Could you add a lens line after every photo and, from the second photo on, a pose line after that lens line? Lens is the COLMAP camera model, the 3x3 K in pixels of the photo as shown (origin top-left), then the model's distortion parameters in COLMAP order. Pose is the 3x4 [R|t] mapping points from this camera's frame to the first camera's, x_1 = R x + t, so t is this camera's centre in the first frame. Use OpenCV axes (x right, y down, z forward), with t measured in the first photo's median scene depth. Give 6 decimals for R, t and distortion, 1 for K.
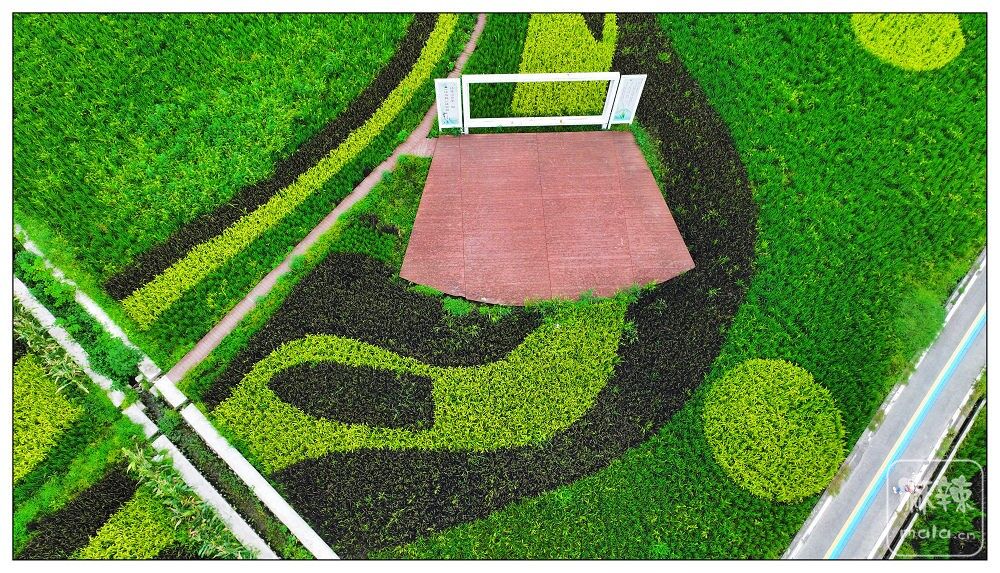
lens RADIAL K [[681.8, 0, 503.5], [0, 681.8, 286.8], [0, 0, 1]] dist [-0.002831, 0.015795]
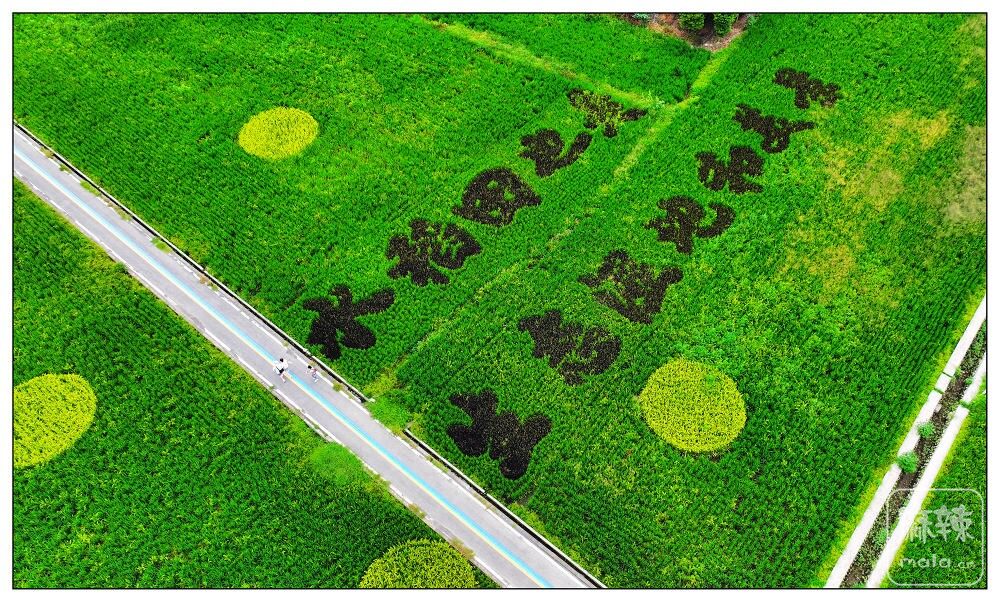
lens RADIAL K [[734.2, 0, 551.5], [0, 734.2, 299.7], [0, 0, 1]] dist [0.002232, 0.007174]
pose [[-0.048807, -0.804125, 0.592453, 0.043259], [0.904236, 0.216367, 0.368162, -0.156178], [-0.424236, 0.553686, 0.716558, -0.280969]]
